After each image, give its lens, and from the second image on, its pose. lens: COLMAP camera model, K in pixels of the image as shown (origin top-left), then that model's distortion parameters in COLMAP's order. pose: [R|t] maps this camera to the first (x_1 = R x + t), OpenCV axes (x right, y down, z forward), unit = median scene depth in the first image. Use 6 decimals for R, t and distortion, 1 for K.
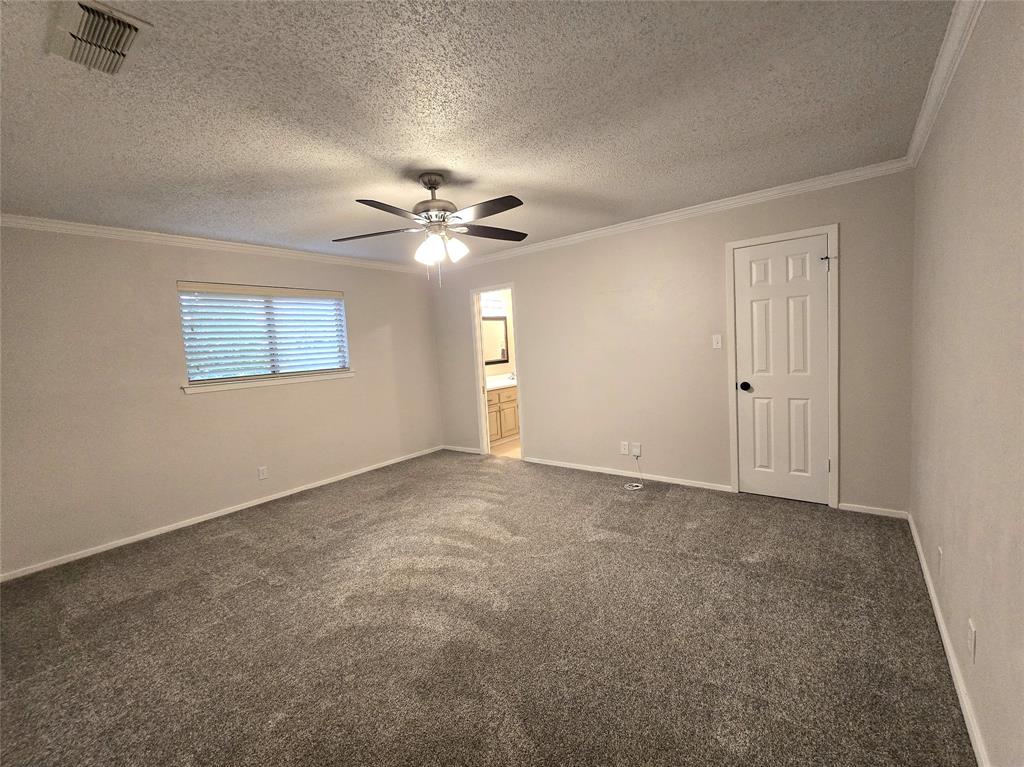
lens RADIAL K [[430.7, 0, 517.3], [0, 430.7, 378.0], [0, 0, 1]] dist [-0.000802, 0.000160]
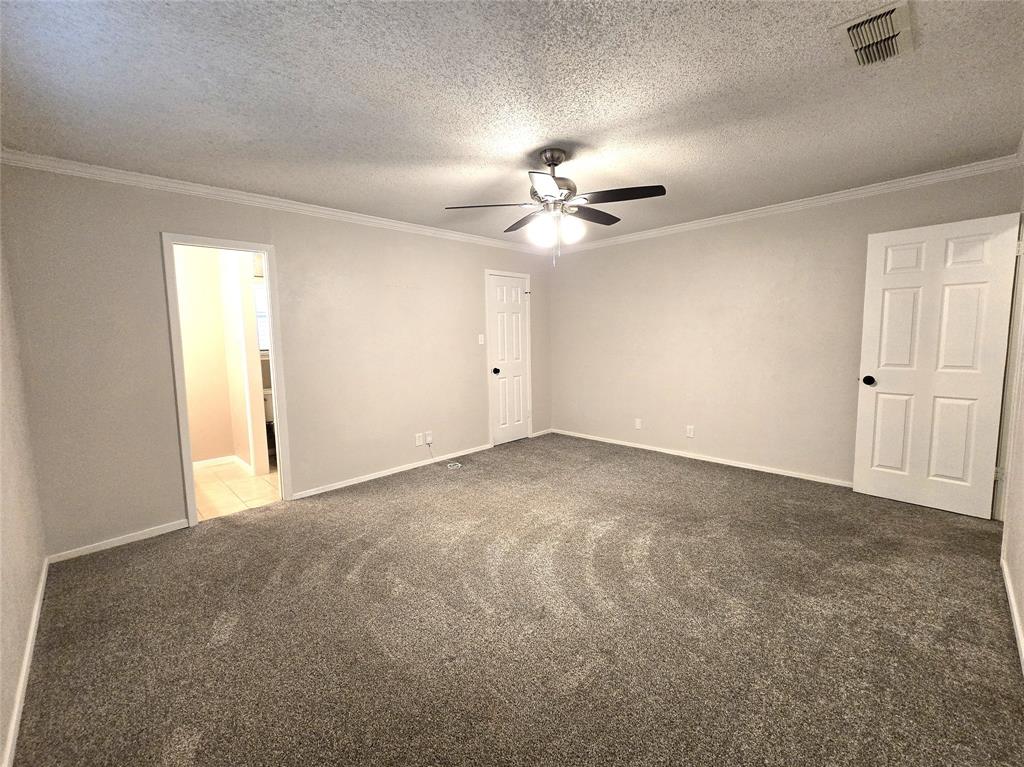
lens RADIAL K [[430.7, 0, 513.8], [0, 430.7, 381.2], [0, 0, 1]] dist [-0.000802, 0.000160]
pose [[0.140966, -0.055192, 0.988475, -0.890656], [0.092023, 0.994853, 0.042425, -0.002147], [-0.985728, 0.084982, 0.145319, 0.729165]]
